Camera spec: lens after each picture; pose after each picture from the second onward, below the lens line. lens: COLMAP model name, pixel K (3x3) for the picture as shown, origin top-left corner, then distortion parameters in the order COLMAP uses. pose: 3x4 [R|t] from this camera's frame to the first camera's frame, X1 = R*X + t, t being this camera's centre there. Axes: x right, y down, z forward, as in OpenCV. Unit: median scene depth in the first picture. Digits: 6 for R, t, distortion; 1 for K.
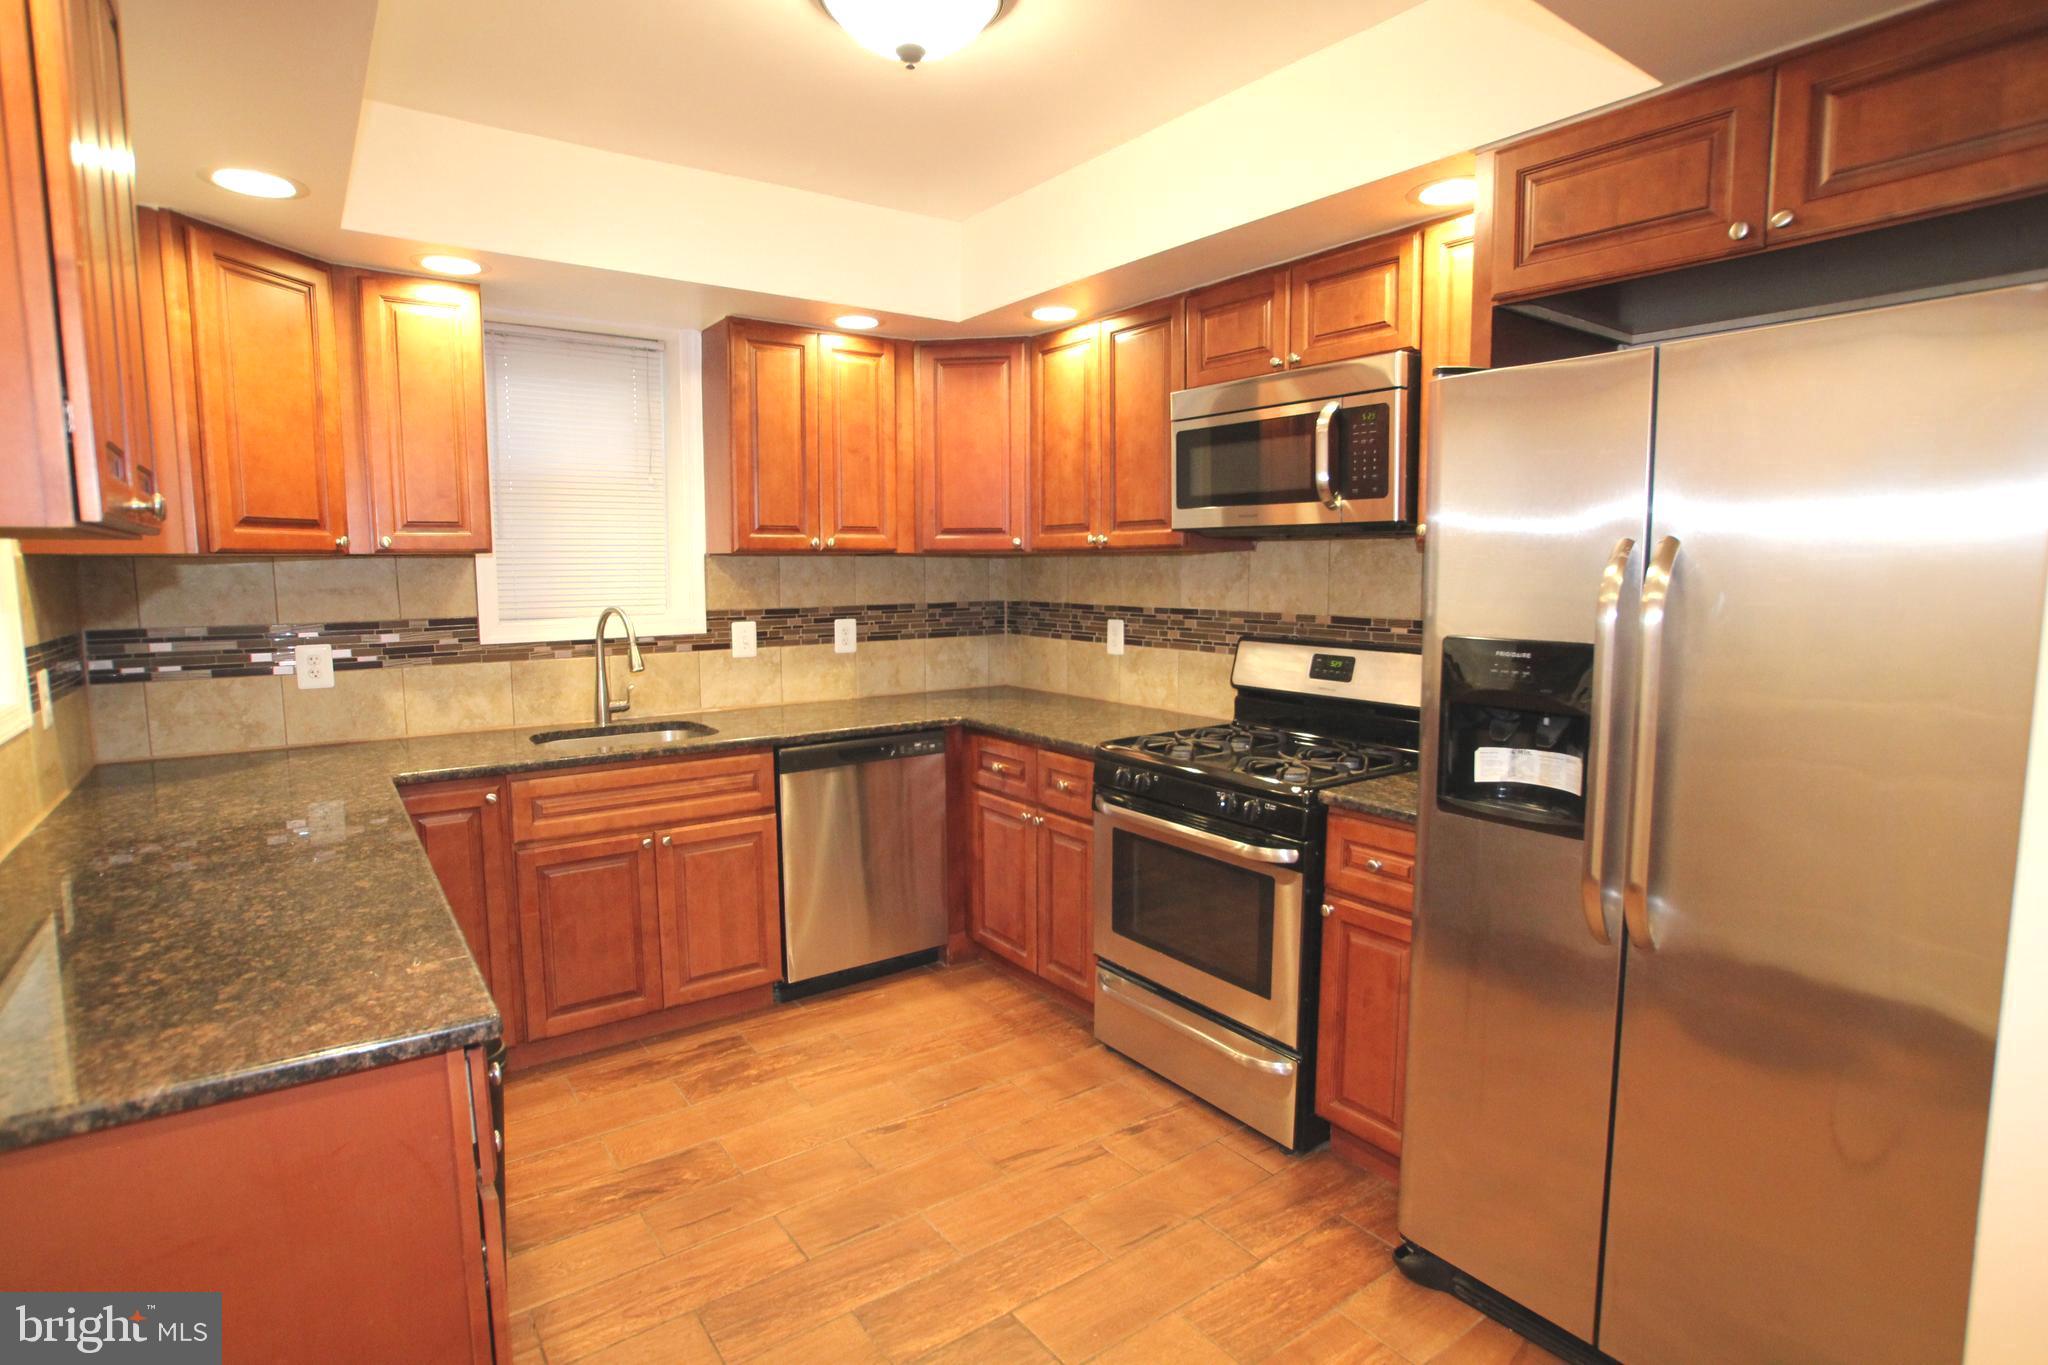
lens RADIAL K [[1053.8, 0, 1027.1], [0, 1053.8, 672.6], [0, 0, 1]] dist [-0.059353, 0.027571]
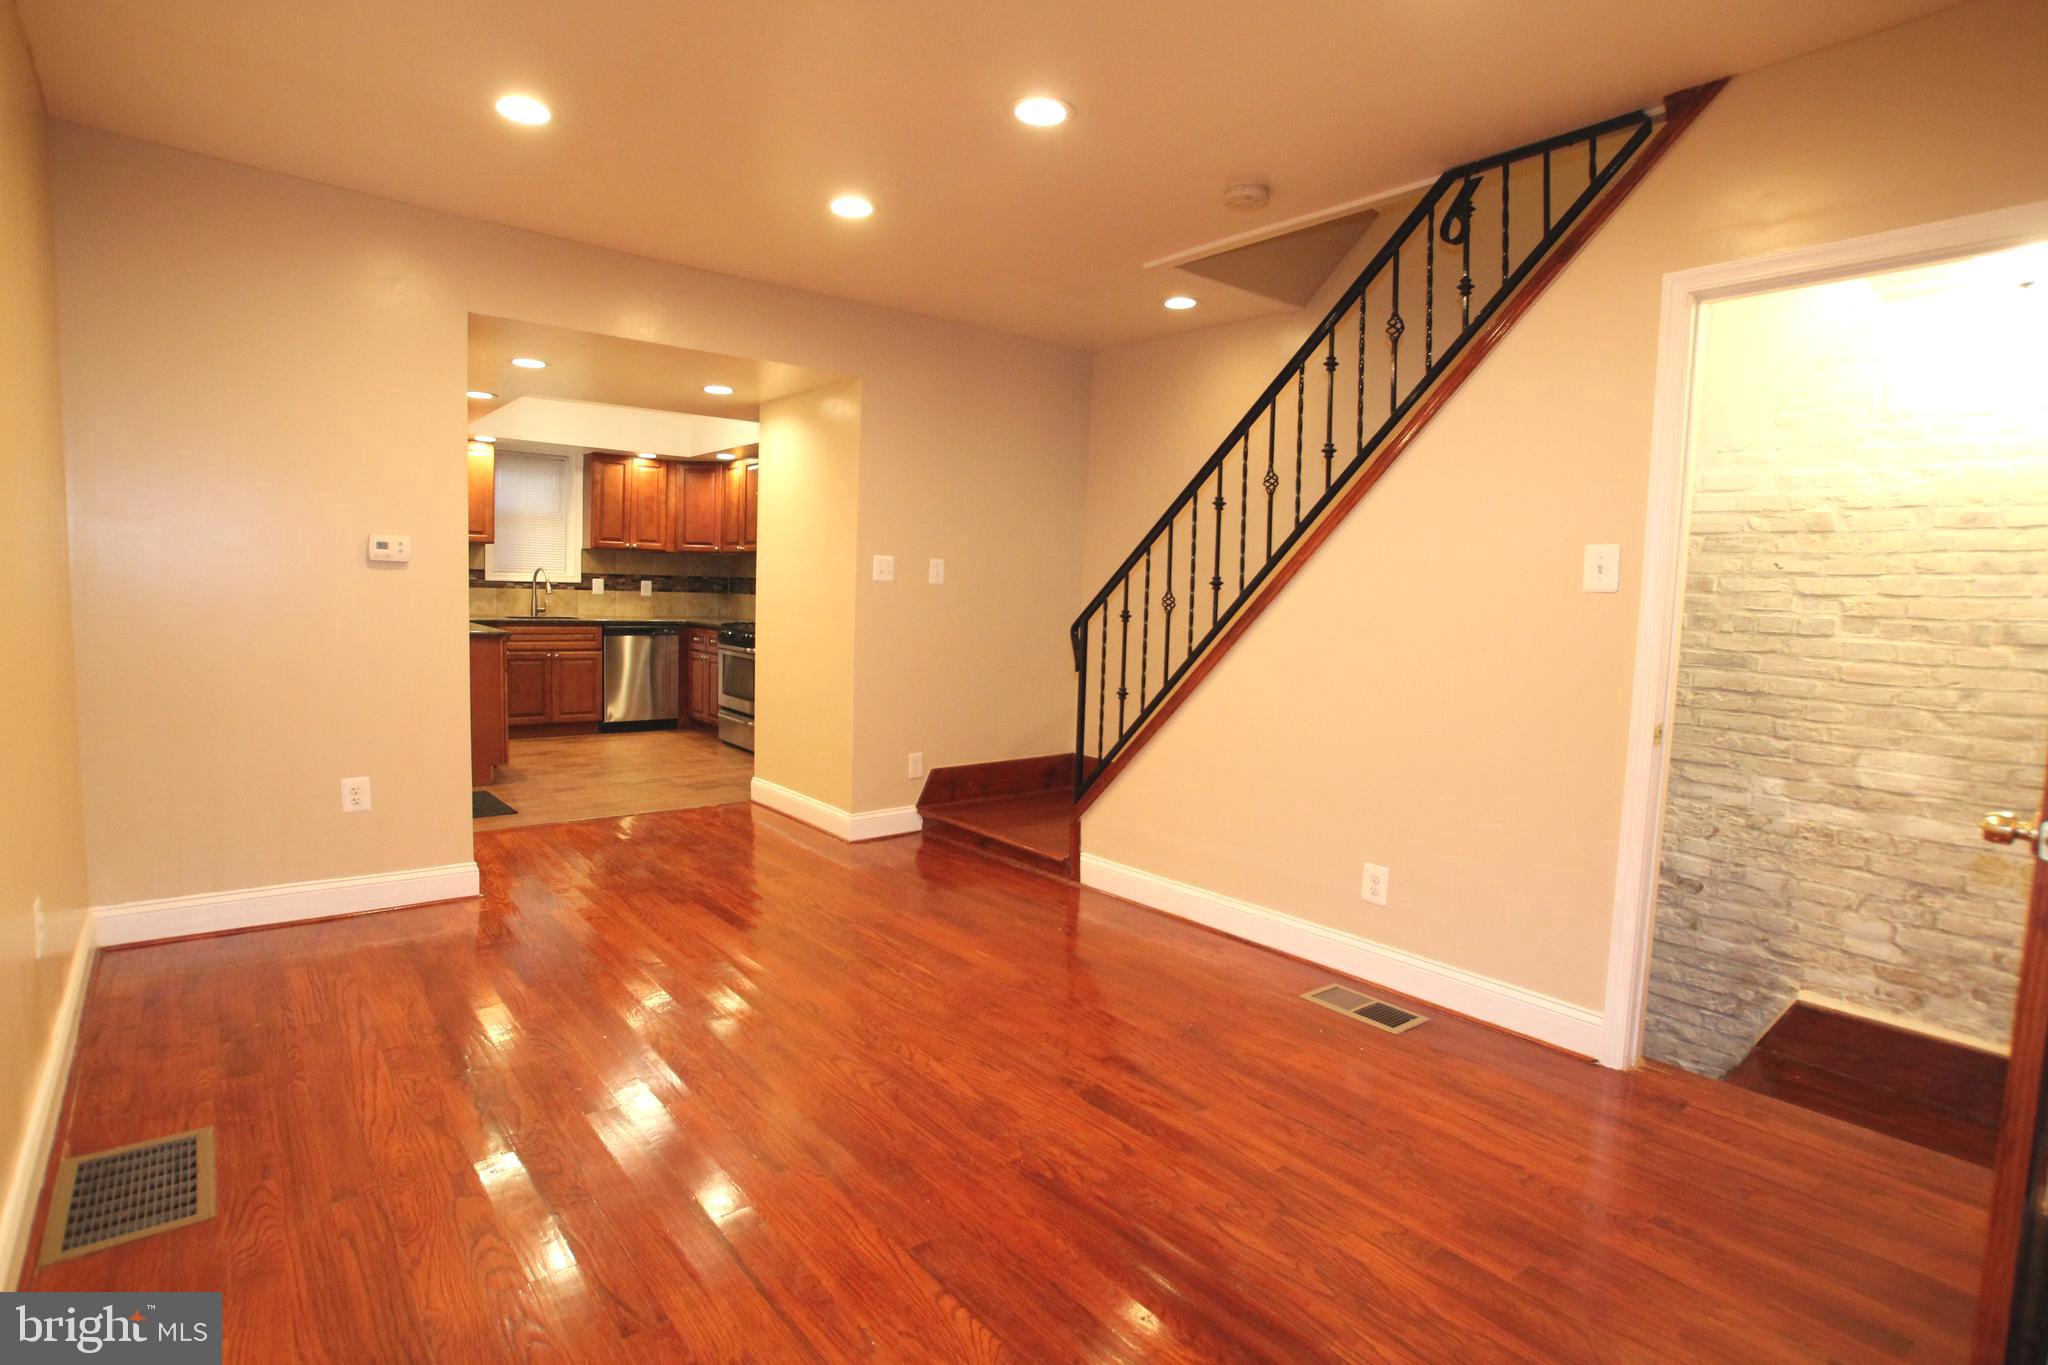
lens RADIAL K [[1053.8, 0, 1013.6], [0, 1053.8, 656.1], [0, 0, 1]] dist [-0.059353, 0.027571]
pose [[0.998221, 0.033848, 0.049078, 0.693354], [-0.032355, 0.998999, -0.030890, 0.210635], [-0.050074, 0.029247, 0.998317, -1.725530]]
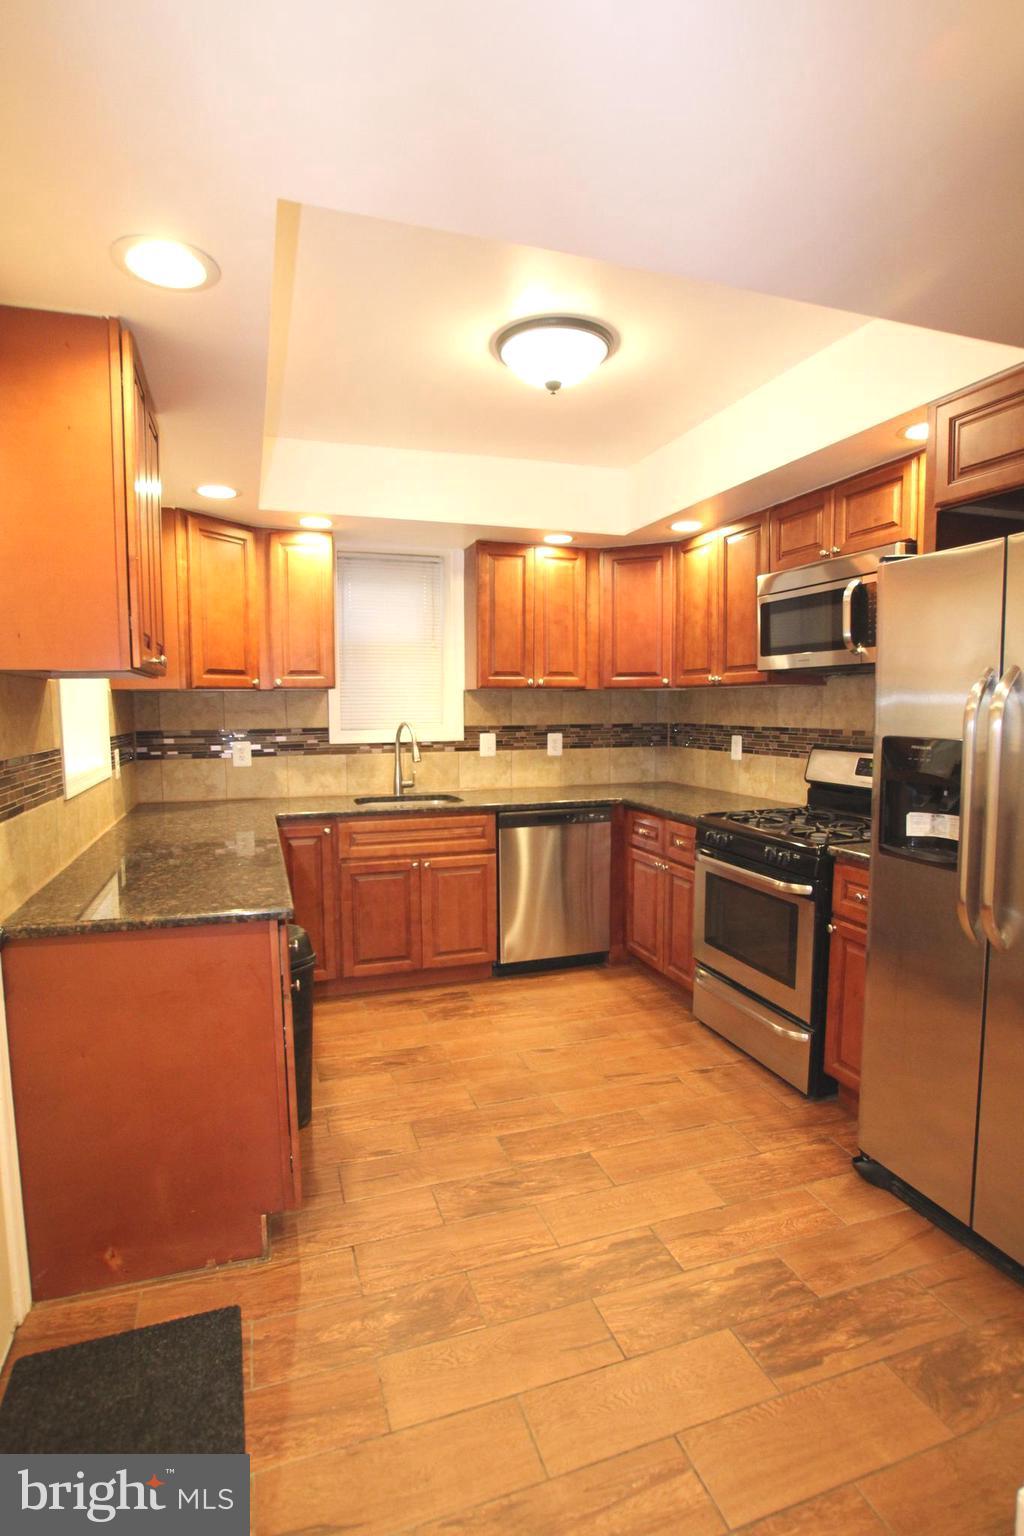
lens RADIAL K [[790.3, 0, 499.1], [0, 790.3, 772.1], [0, 0, 1]] dist [-0.059353, 0.027571]
pose [[0.951949, 0.024469, -0.305278, 0.137376], [-0.029602, 0.999487, -0.012197, 0.028822], [0.304823, 0.020648, 0.952185, -0.143078]]
